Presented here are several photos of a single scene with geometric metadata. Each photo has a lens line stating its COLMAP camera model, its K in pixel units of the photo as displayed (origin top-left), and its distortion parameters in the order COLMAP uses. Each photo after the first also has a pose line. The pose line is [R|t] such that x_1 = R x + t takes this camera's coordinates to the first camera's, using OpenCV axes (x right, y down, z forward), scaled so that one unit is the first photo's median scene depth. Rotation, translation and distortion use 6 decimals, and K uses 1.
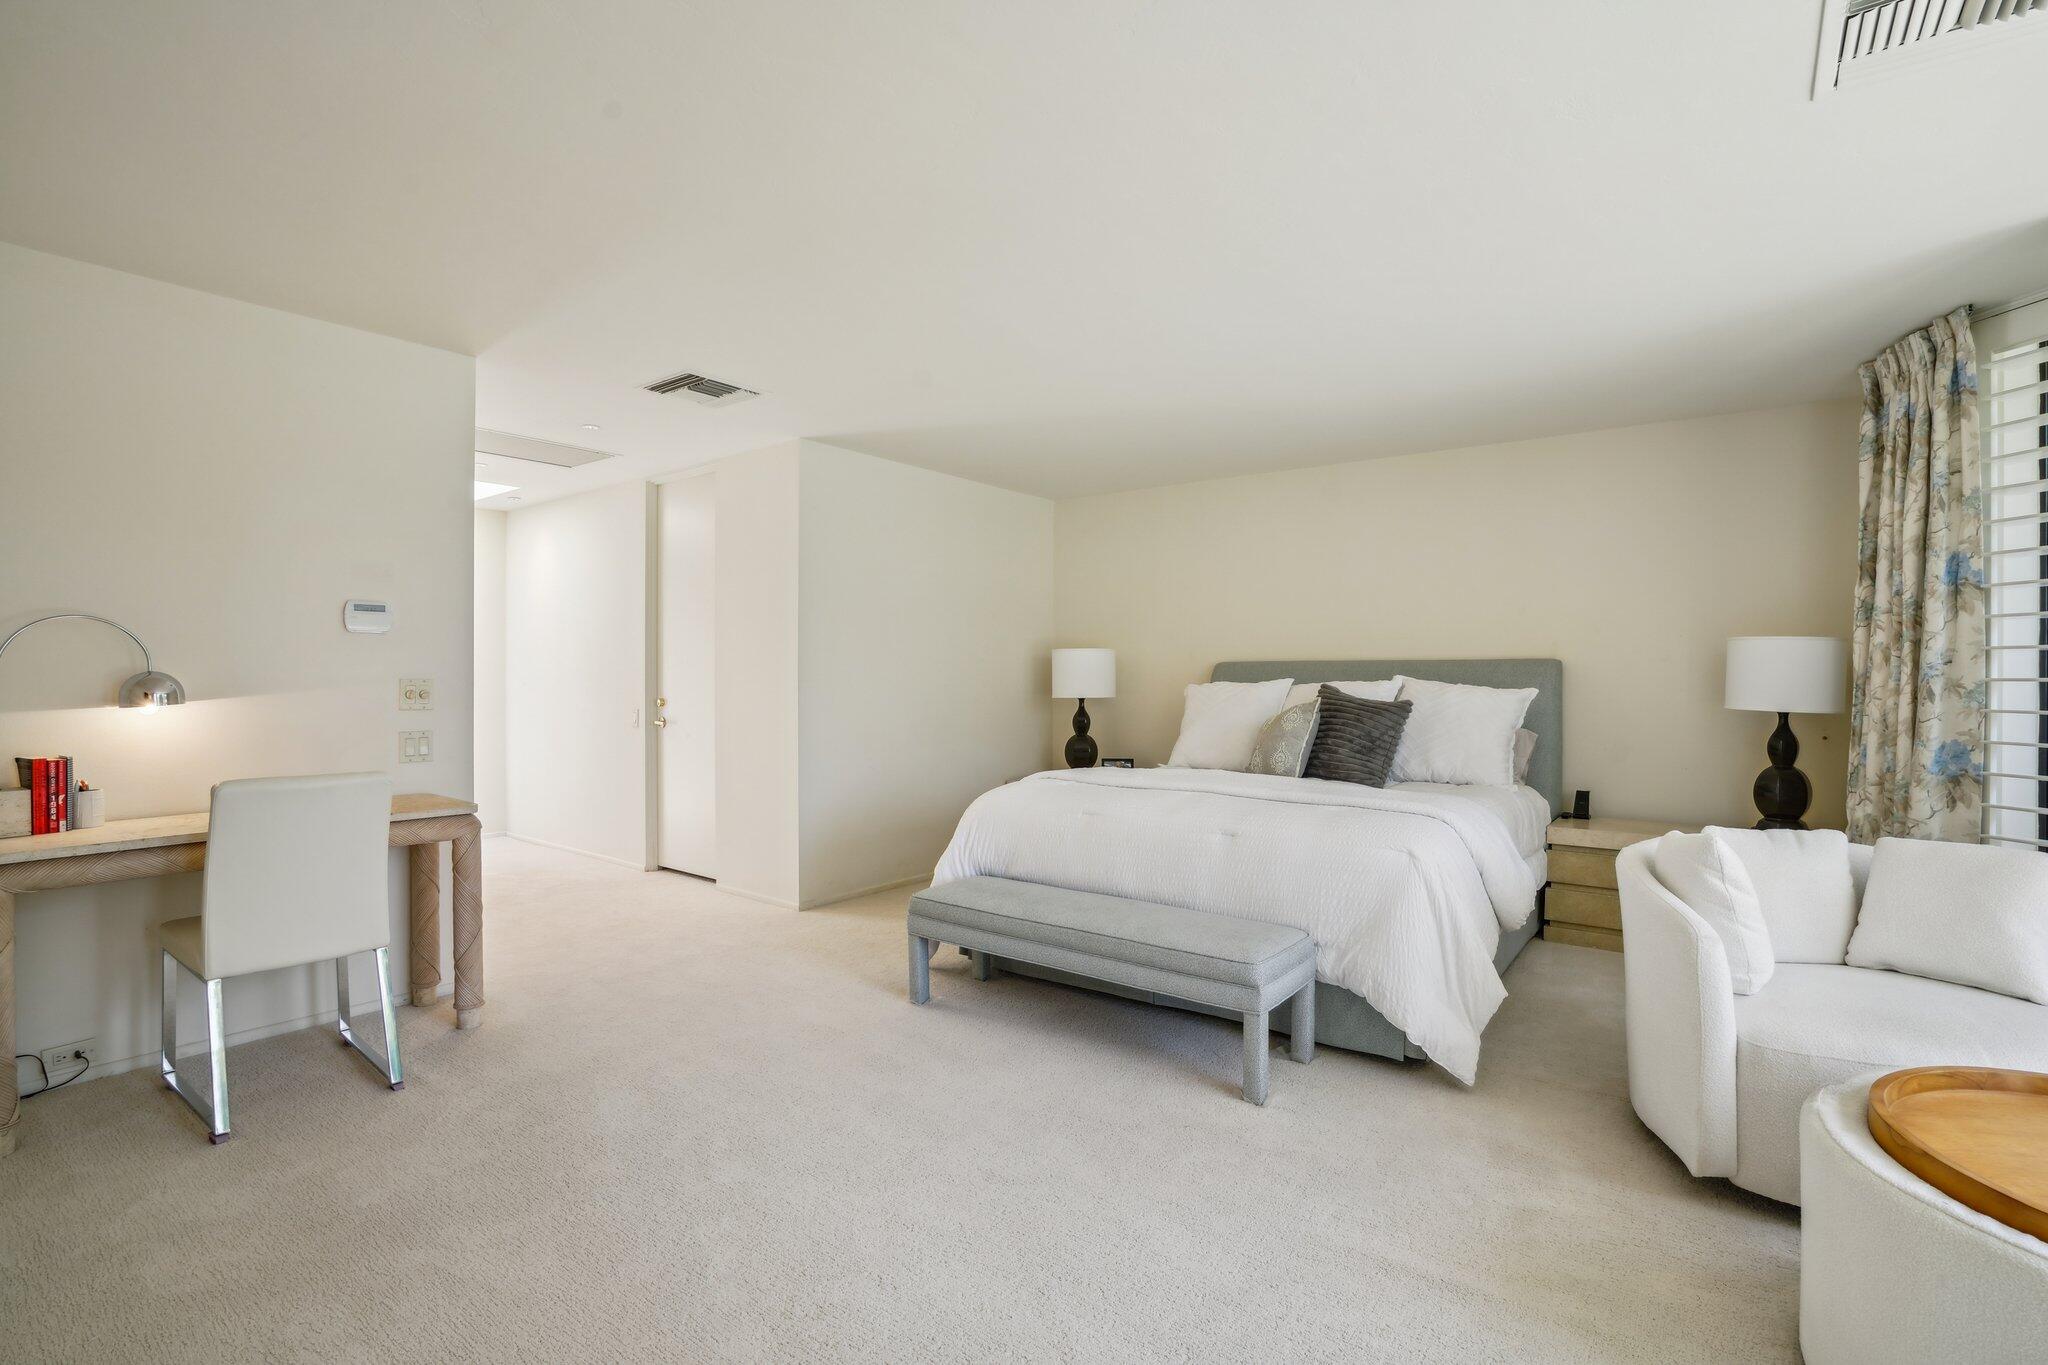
lens RADIAL K [[962.7, 0, 1016.6], [0, 962.7, 683.8], [0, 0, 1]] dist [-0.034567, 0.007545]
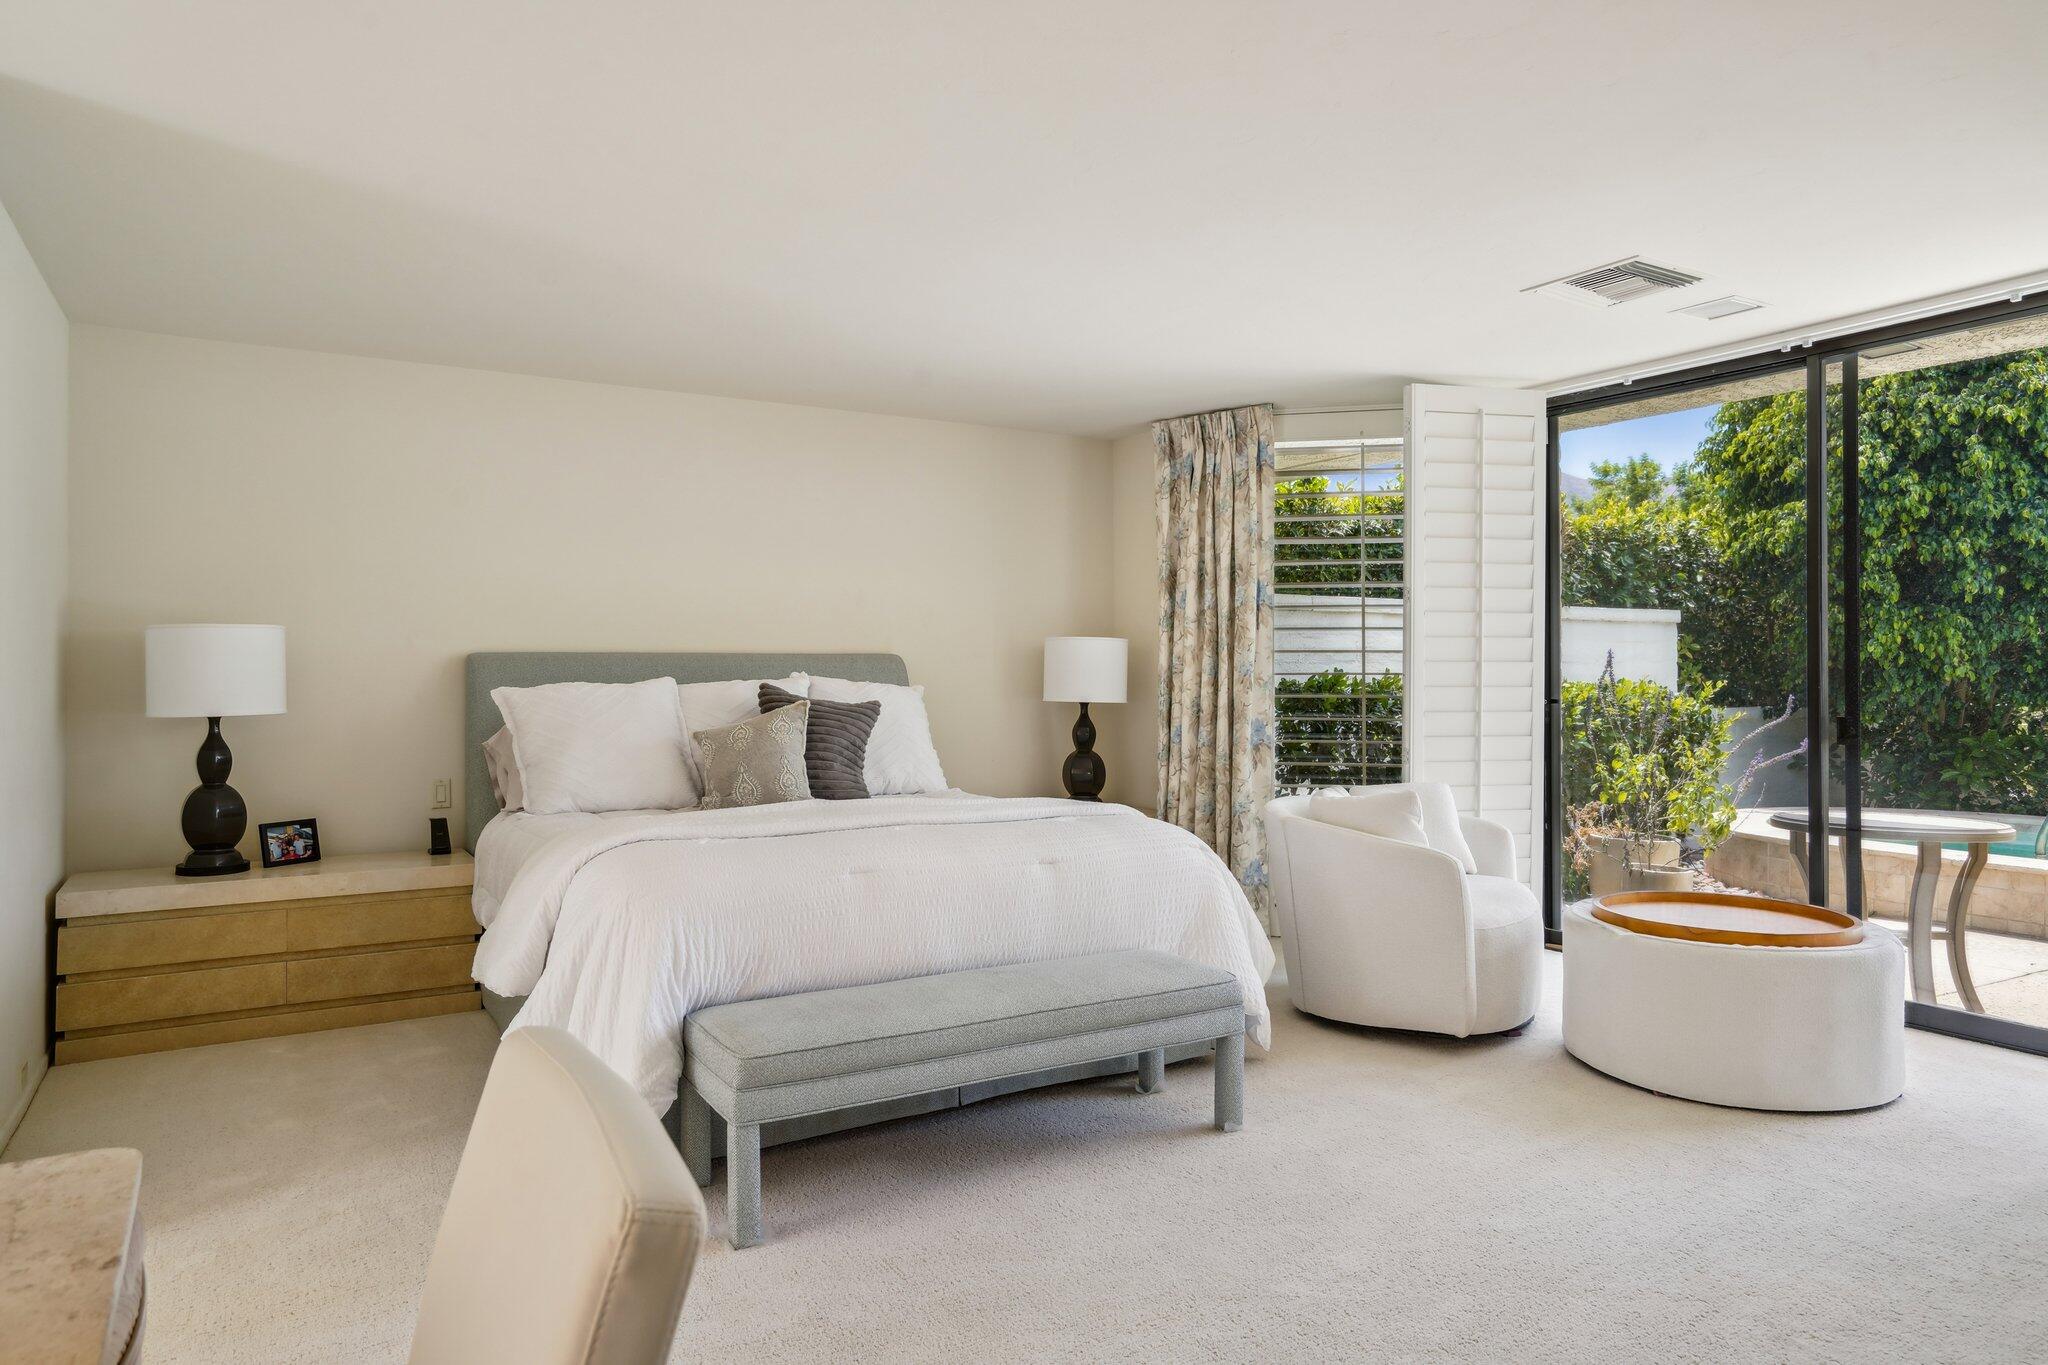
lens RADIAL K [[1302.5, 0, 1021.1], [0, 1302.5, 673.5], [0, 0, 1]] dist [-0.032434, 0.000320]
pose [[0.356782, -0.004586, 0.934176, -0.708229], [0.011308, 0.999936, 0.000590, -0.007501], [-0.934119, 0.010353, 0.356811, 0.514787]]
